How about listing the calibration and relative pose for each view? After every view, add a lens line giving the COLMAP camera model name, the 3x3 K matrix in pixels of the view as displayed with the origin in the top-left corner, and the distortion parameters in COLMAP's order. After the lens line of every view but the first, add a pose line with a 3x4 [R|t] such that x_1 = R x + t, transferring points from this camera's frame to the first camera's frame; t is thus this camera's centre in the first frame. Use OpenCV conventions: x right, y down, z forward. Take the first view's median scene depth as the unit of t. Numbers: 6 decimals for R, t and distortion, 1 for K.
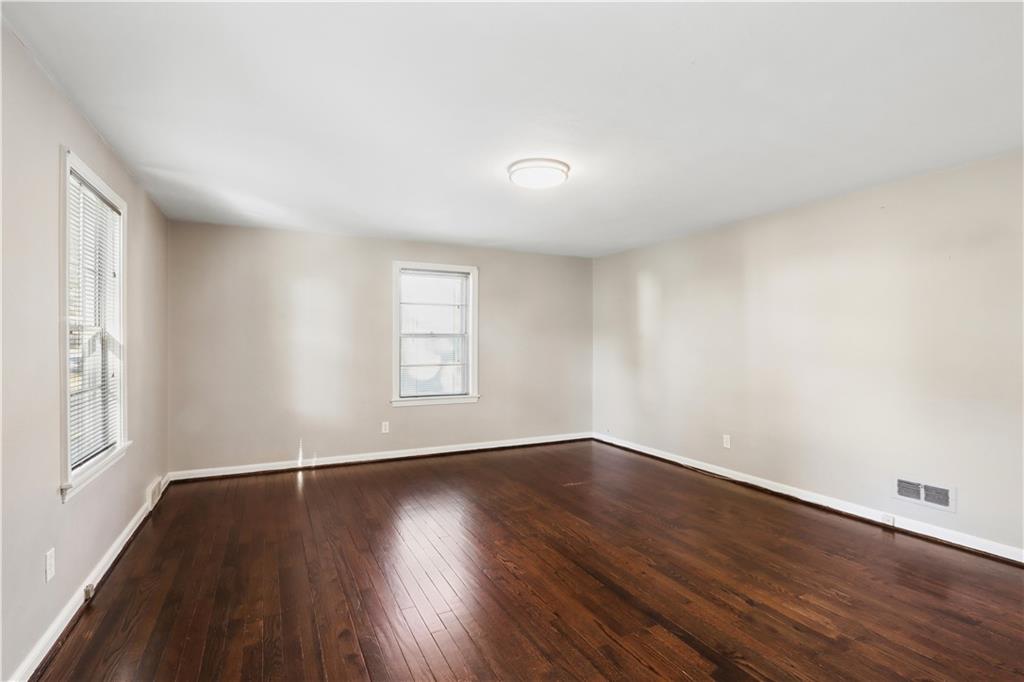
lens RADIAL K [[482.7, 0, 508.9], [0, 482.7, 342.5], [0, 0, 1]] dist [-0.028844, -0.000427]
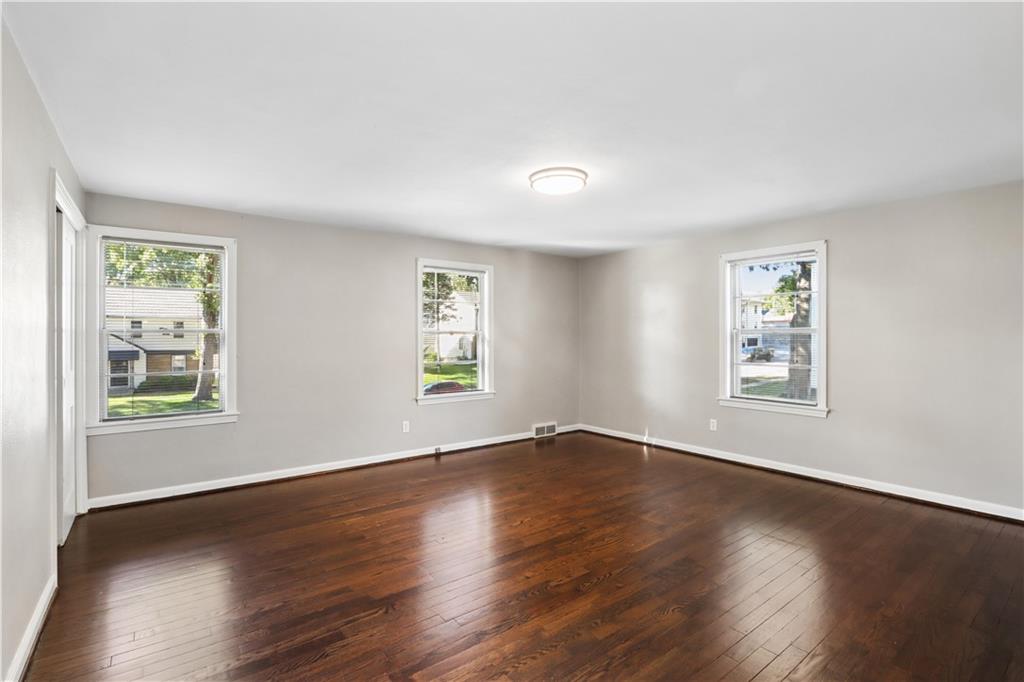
lens RADIAL K [[482.7, 0, 507.0], [0, 482.7, 337.7], [0, 0, 1]] dist [-0.028844, -0.000427]
pose [[0.181942, -0.000083, -0.983309, 0.708797], [0.000559, 1.000000, 0.000019, -0.003527], [0.983309, -0.000553, 0.181942, 0.448777]]
